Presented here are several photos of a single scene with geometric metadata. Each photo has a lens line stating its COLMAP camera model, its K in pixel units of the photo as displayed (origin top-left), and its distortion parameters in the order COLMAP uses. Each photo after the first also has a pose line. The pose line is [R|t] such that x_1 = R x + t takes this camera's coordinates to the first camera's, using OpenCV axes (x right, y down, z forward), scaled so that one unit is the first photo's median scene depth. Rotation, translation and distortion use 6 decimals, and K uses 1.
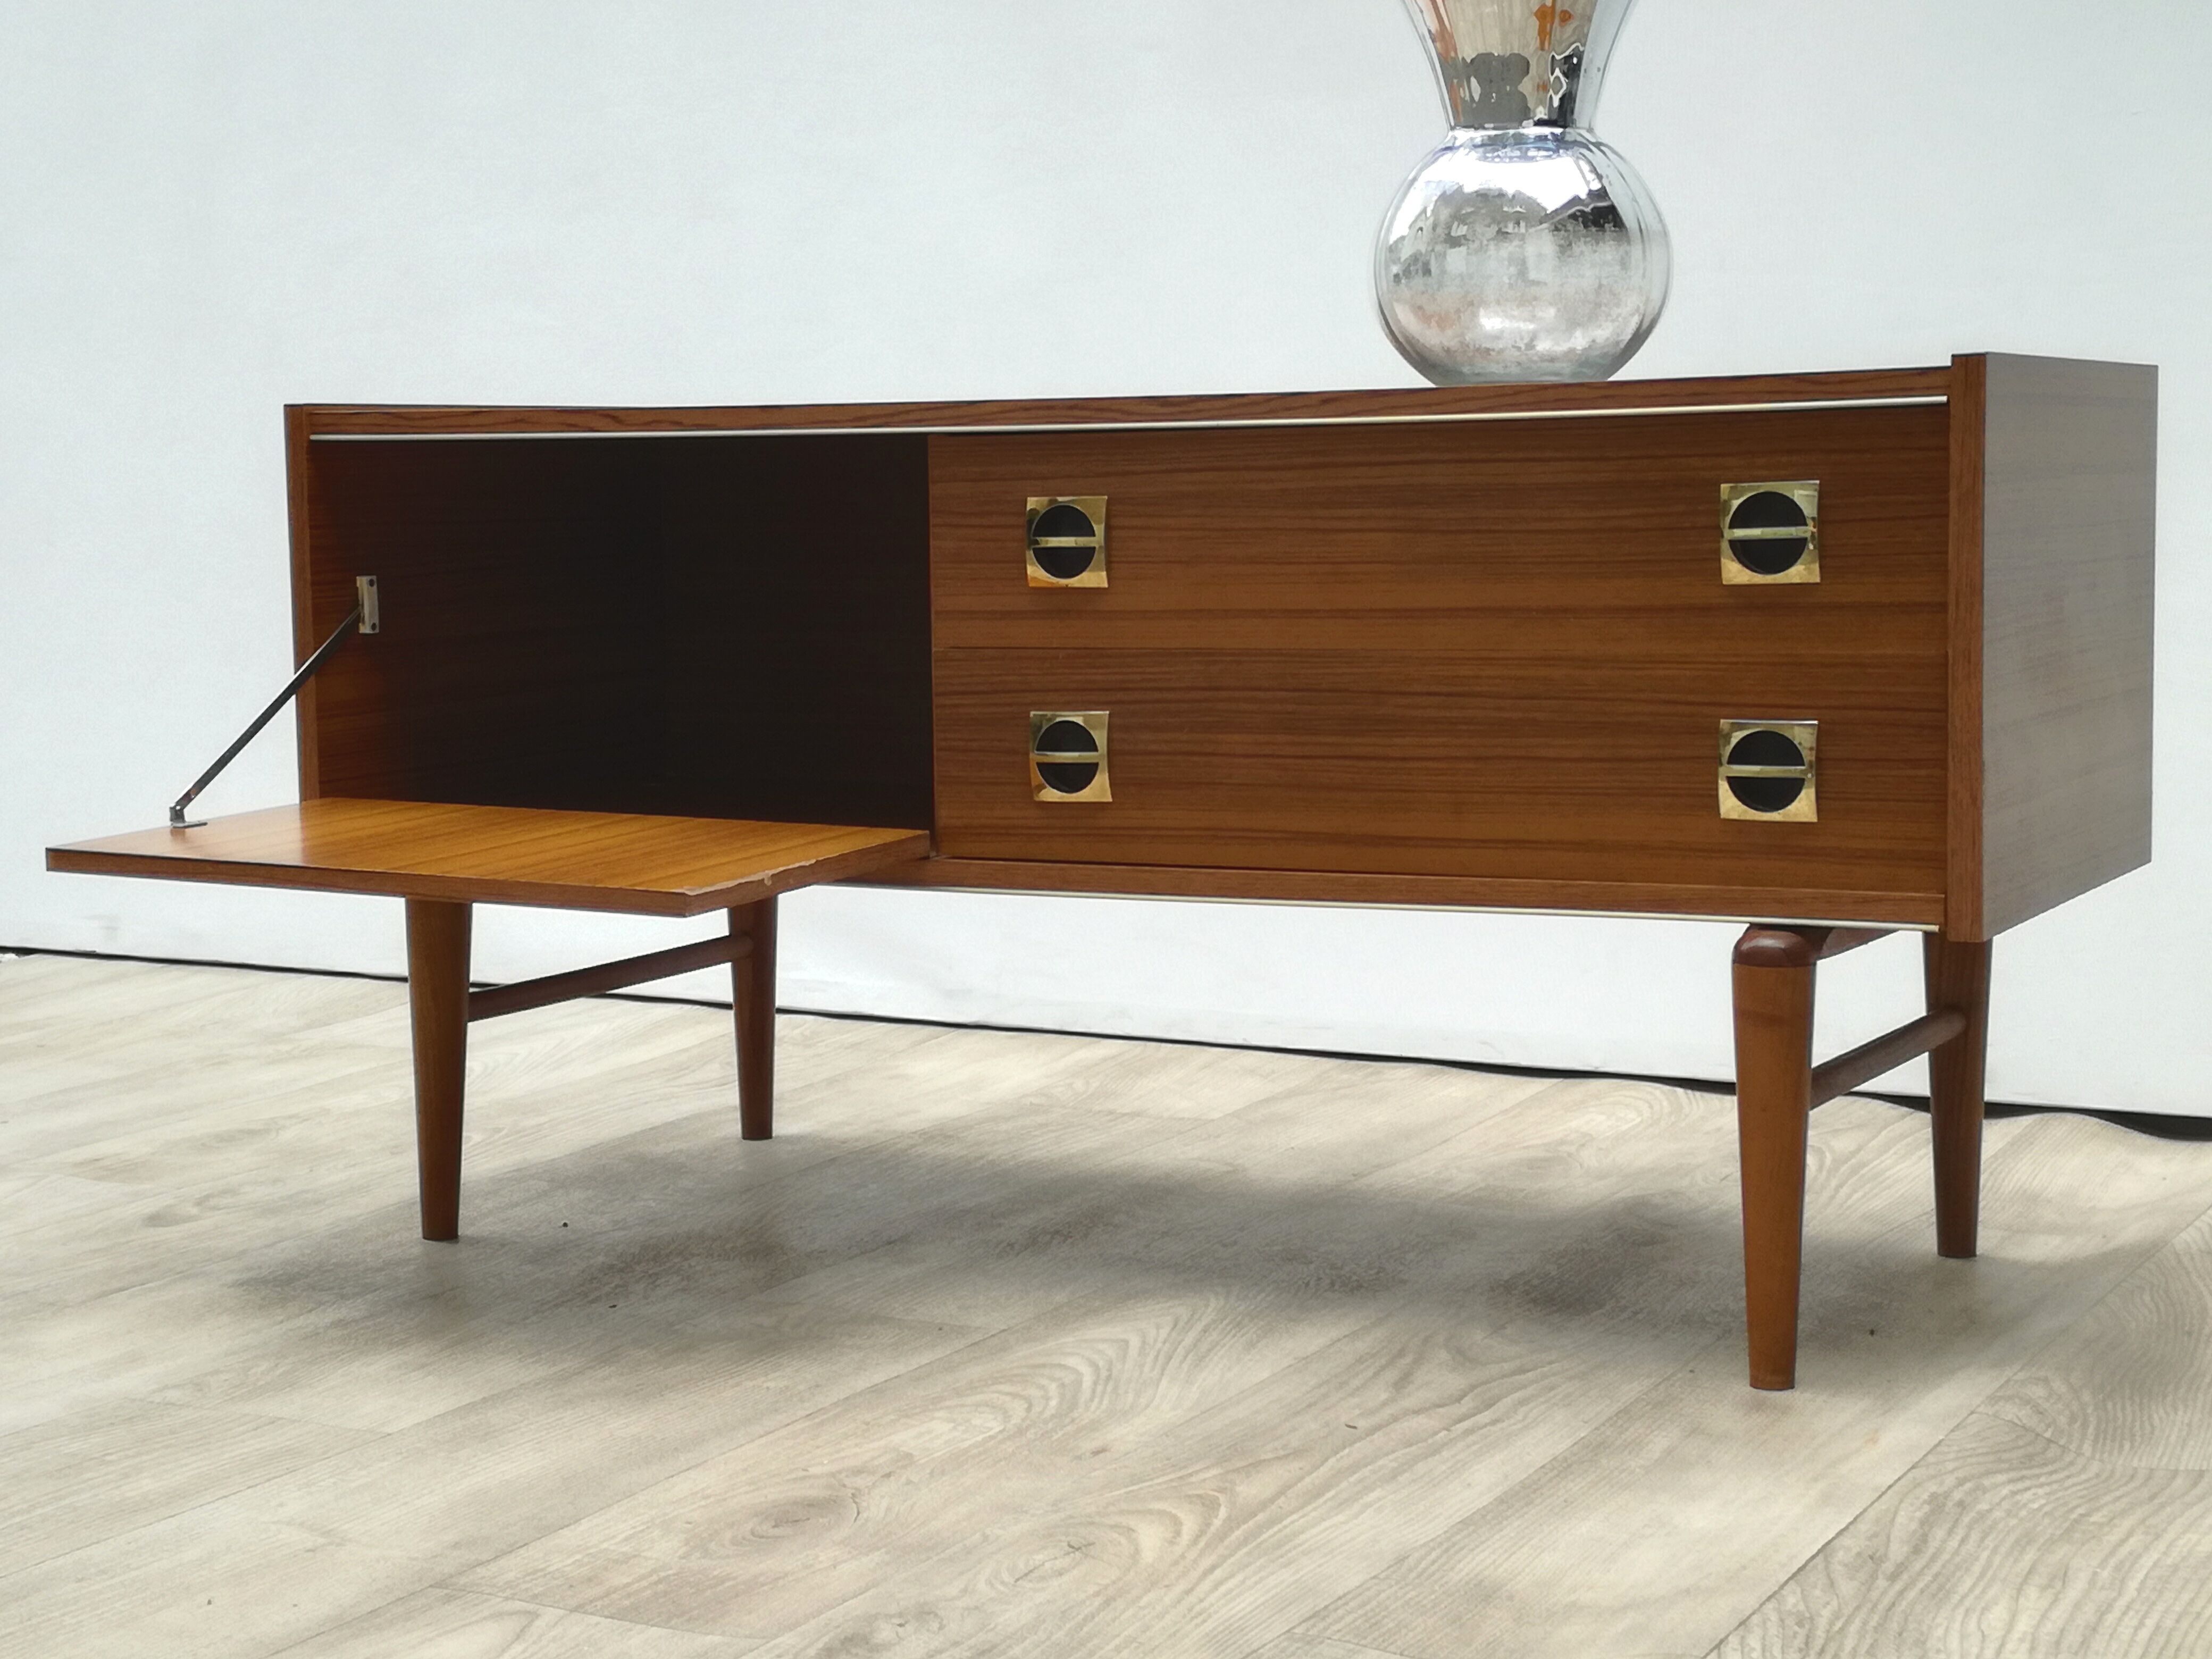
lens RADIAL K [[3494.6, 0, 1148.3], [0, 3494.6, 797.8], [0, 0, 1]] dist [0.107281, 0.000000]
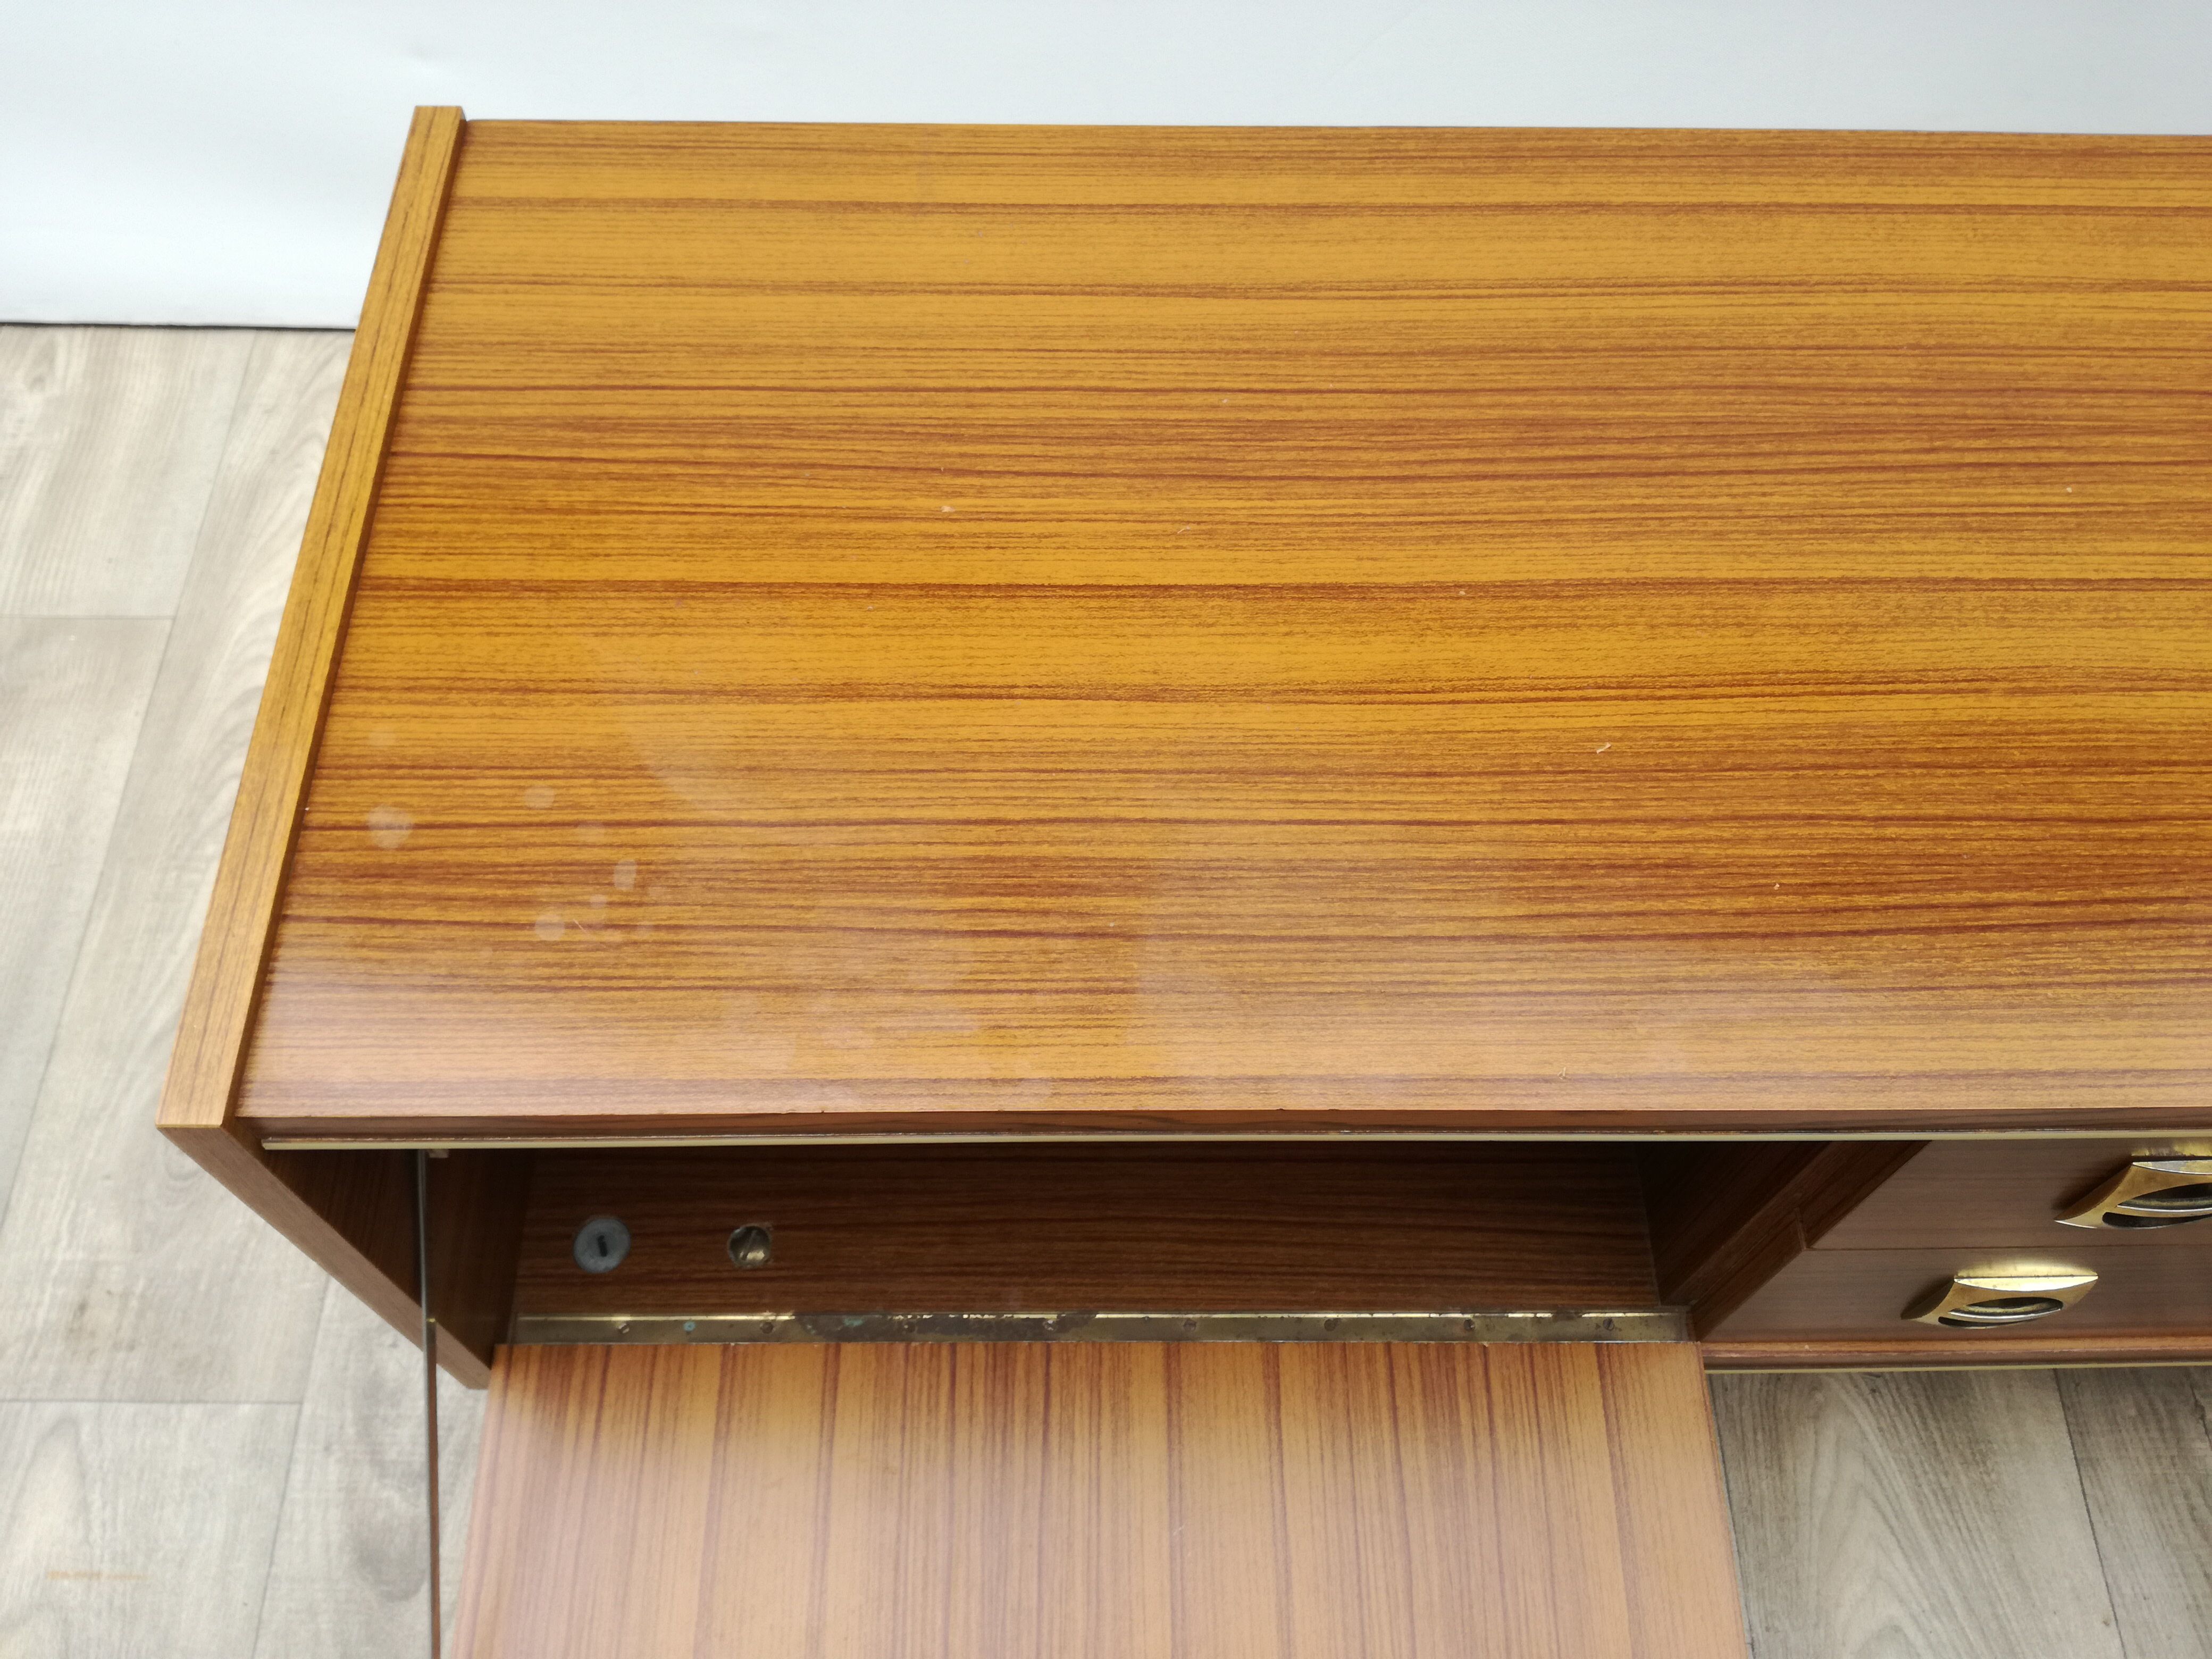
lens RADIAL K [[1826.2, 0, 1105.4], [0, 1826.2, 819.4], [0, 0, 1]] dist [0.059768, -0.127635]
pose [[0.876092, -0.402214, 0.265870, -0.228152], [0.016197, 0.575675, 0.817518, -0.353735], [-0.481872, -0.711915, 0.510859, 1.026497]]
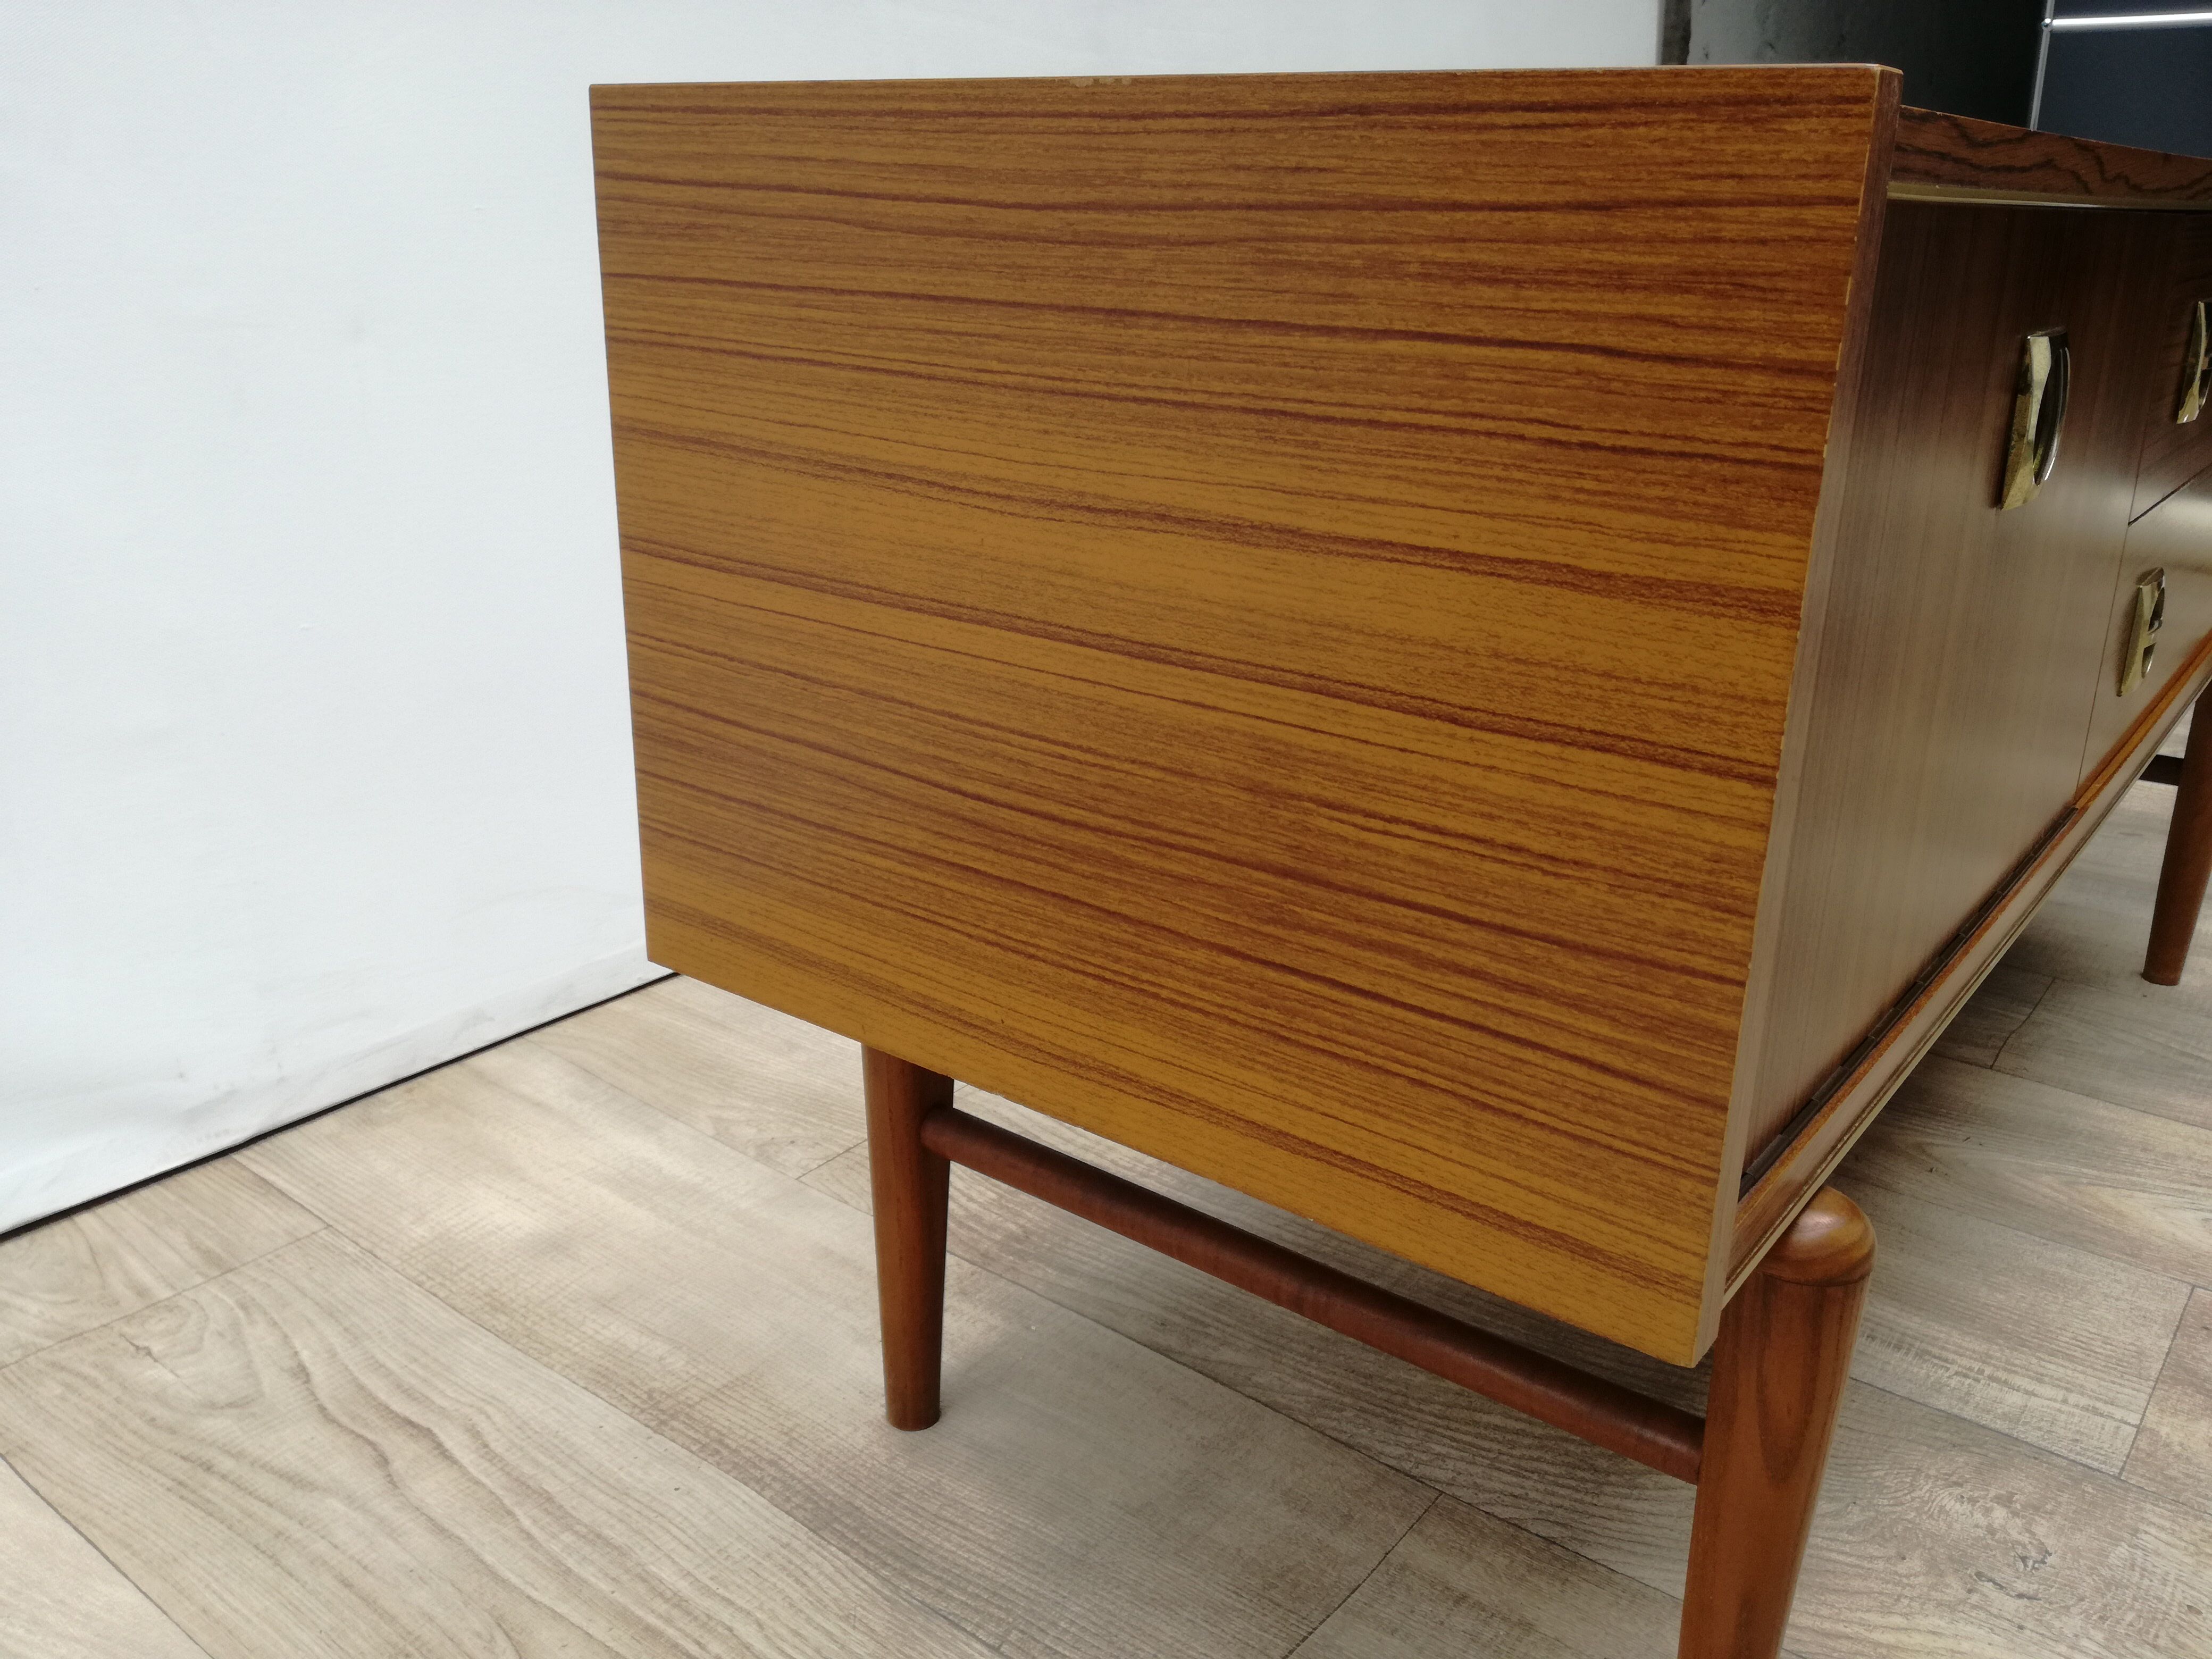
lens RADIAL K [[1843.7, 0, 1096.6], [0, 1843.7, 810.9], [0, 0, 1]] dist [0.045687, -0.083894]
pose [[0.158687, -0.306282, 0.938621, -0.498768], [0.074021, 0.951682, 0.298030, -0.123166], [-0.984550, 0.022184, 0.173691, 1.230481]]
